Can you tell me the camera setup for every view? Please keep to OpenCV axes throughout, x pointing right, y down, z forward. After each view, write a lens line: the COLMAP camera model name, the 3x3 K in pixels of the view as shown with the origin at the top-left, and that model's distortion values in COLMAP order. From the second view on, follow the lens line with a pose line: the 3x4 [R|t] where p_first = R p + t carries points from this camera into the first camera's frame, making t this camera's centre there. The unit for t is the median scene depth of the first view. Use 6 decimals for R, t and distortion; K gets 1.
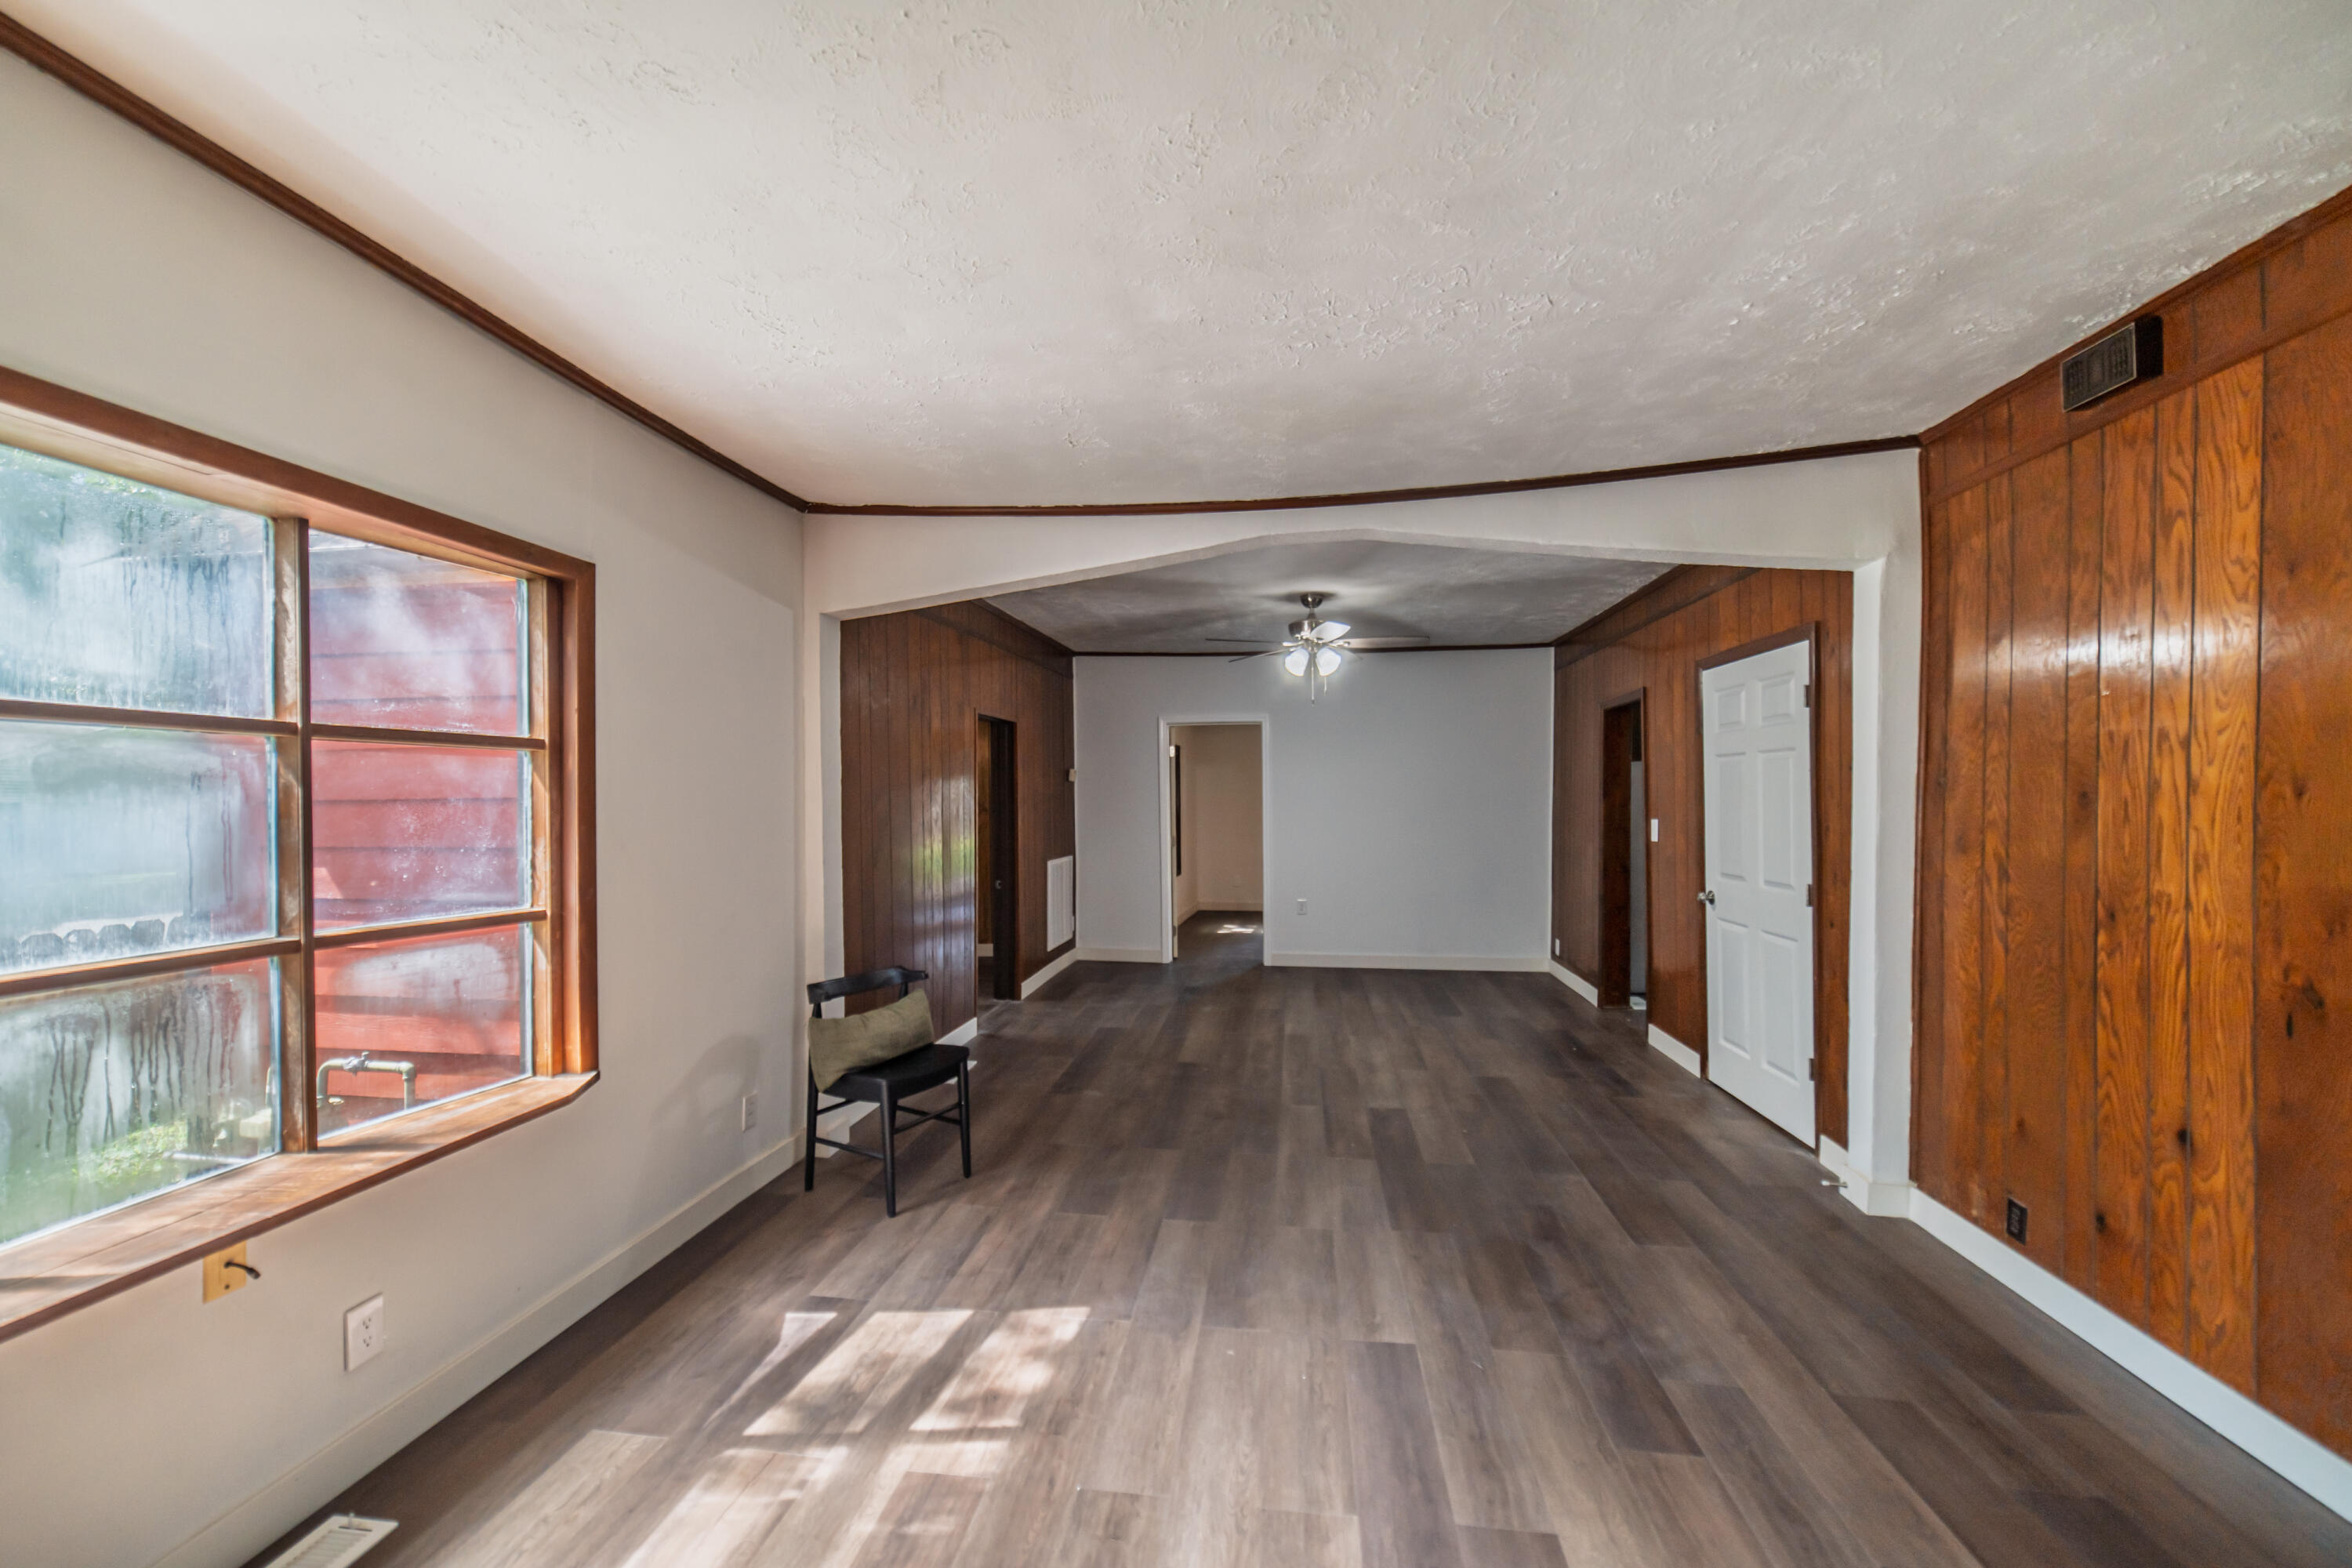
lens RADIAL K [[907.1, 0, 1173.8], [0, 907.1, 808.0], [0, 0, 1]] dist [-0.004359, 0.002166]
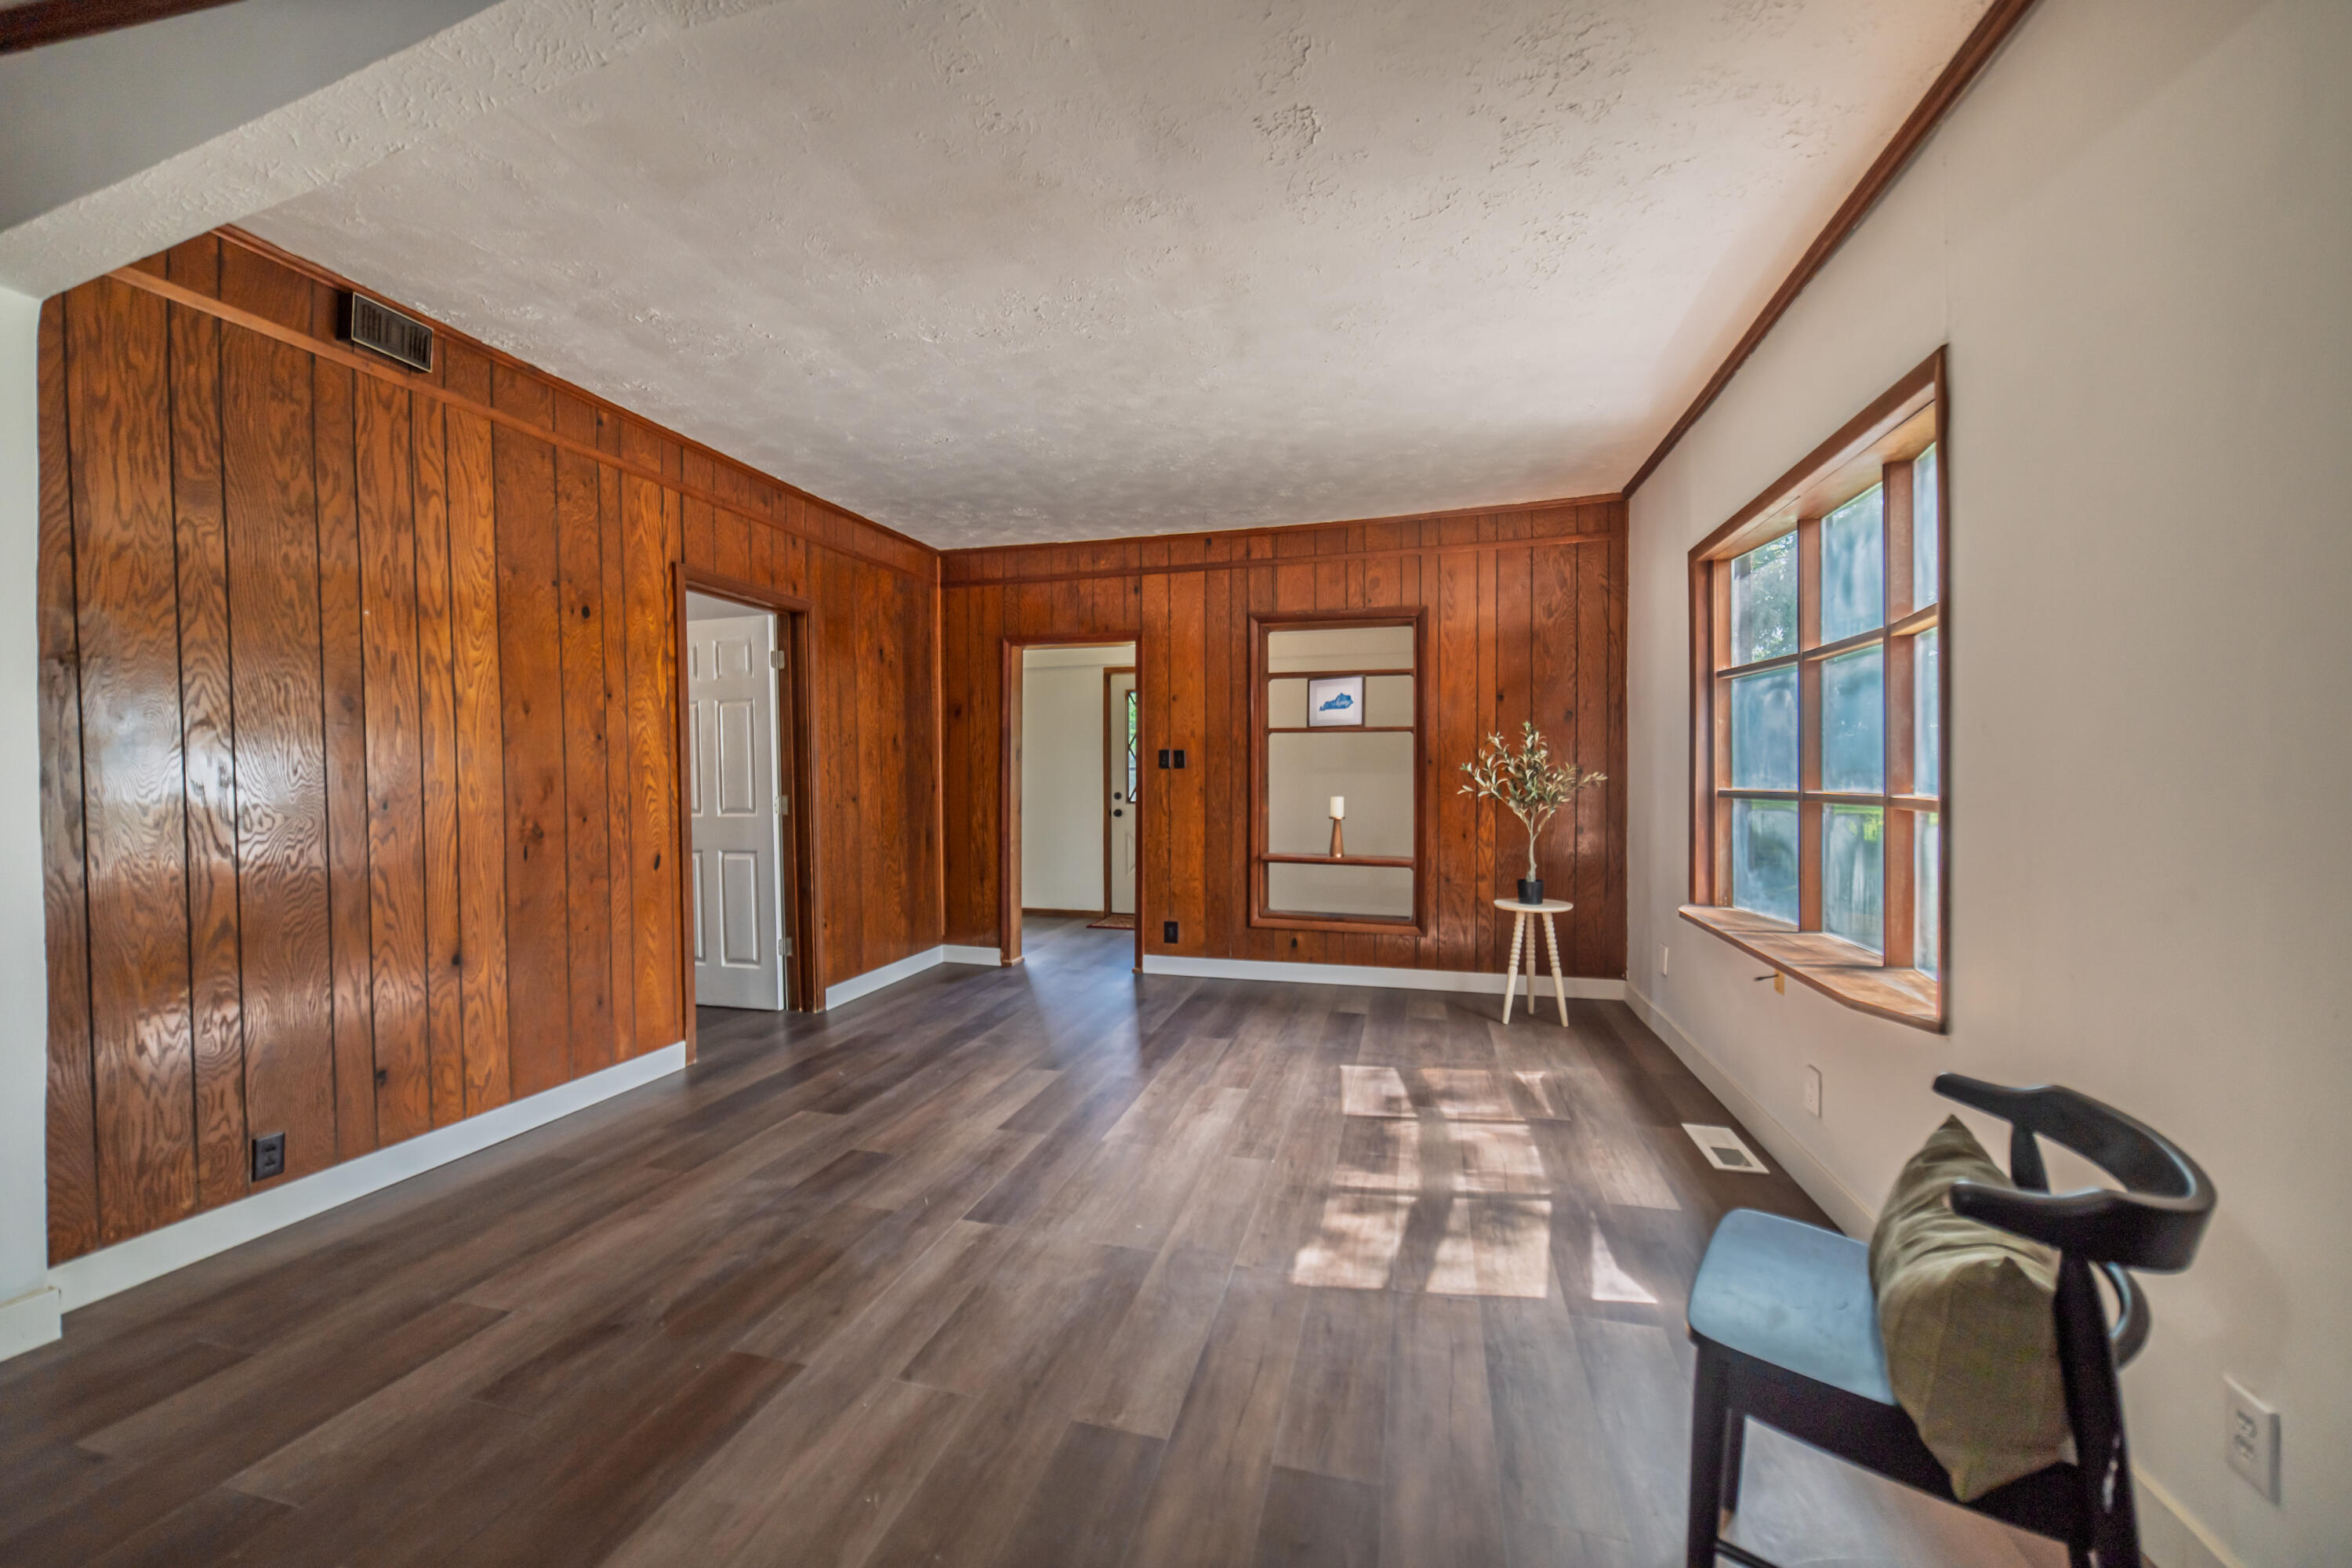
lens RADIAL K [[907.1, 0, 1168.1], [0, 907.1, 793.7], [0, 0, 1]] dist [-0.004359, 0.002166]
pose [[-0.990736, 0.004915, 0.135711, -0.117114], [0.008780, 0.999572, 0.027900, 0.082085], [-0.135516, 0.028833, -0.990355, 2.078615]]
